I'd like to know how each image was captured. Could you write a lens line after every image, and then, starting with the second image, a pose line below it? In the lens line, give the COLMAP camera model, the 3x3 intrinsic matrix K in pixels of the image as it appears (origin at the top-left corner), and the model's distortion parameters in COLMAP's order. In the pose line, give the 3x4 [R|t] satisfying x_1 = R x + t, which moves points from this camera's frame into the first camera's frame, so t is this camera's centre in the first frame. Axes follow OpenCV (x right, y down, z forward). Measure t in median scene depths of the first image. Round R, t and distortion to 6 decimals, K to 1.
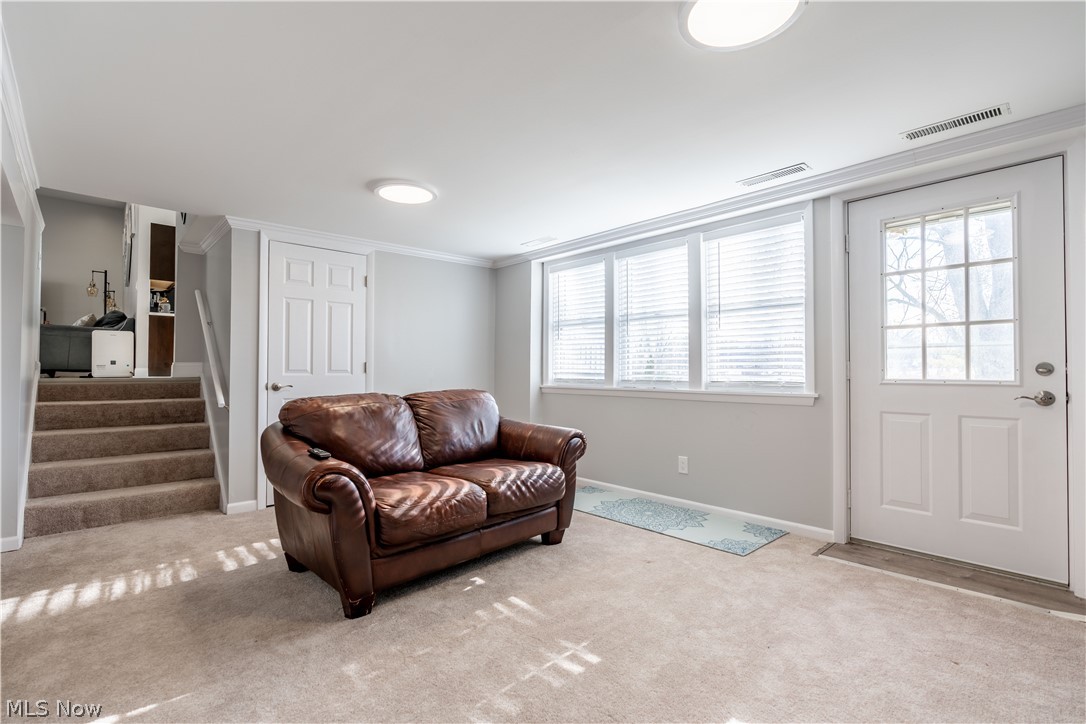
lens RADIAL K [[504.6, 0, 543.0], [0, 504.6, 362.0], [0, 0, 1]] dist [-0.001443, -0.000025]
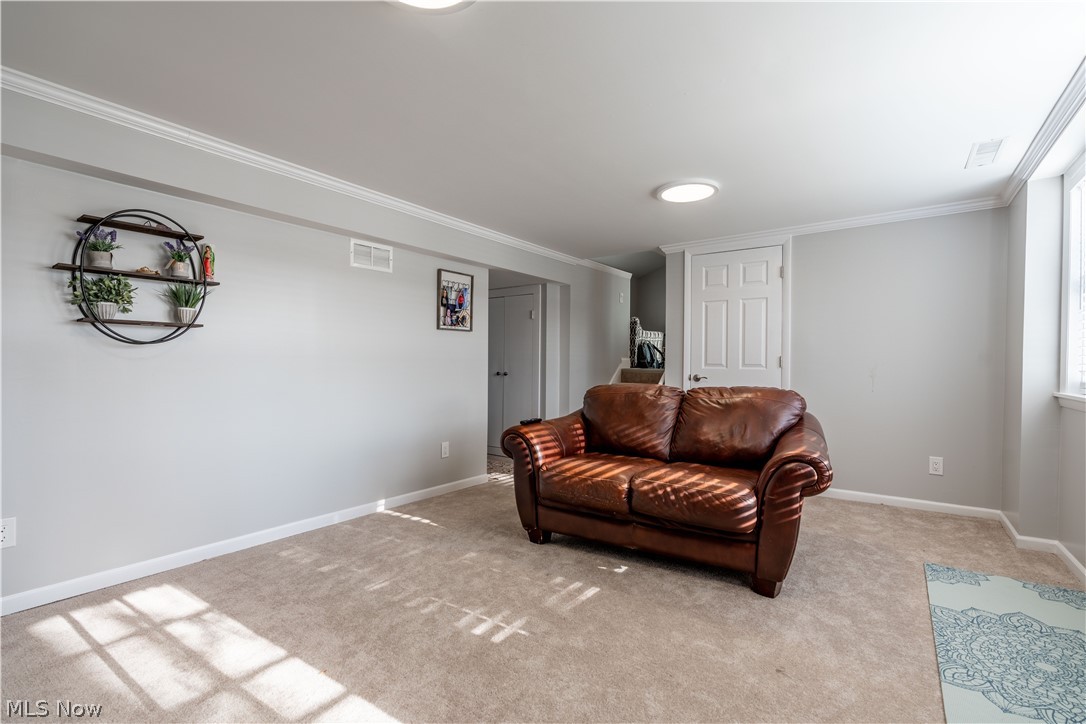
lens RADIAL K [[484.6, 0, 543.0], [0, 484.6, 362.0], [0, 0, 1]] dist [0.000646, 0.000313]
pose [[0.218814, 0.000658, -0.975766, 0.713611], [0.010942, 0.999935, 0.003128, 0.005563], [0.975705, -0.011361, 0.218792, 0.563933]]
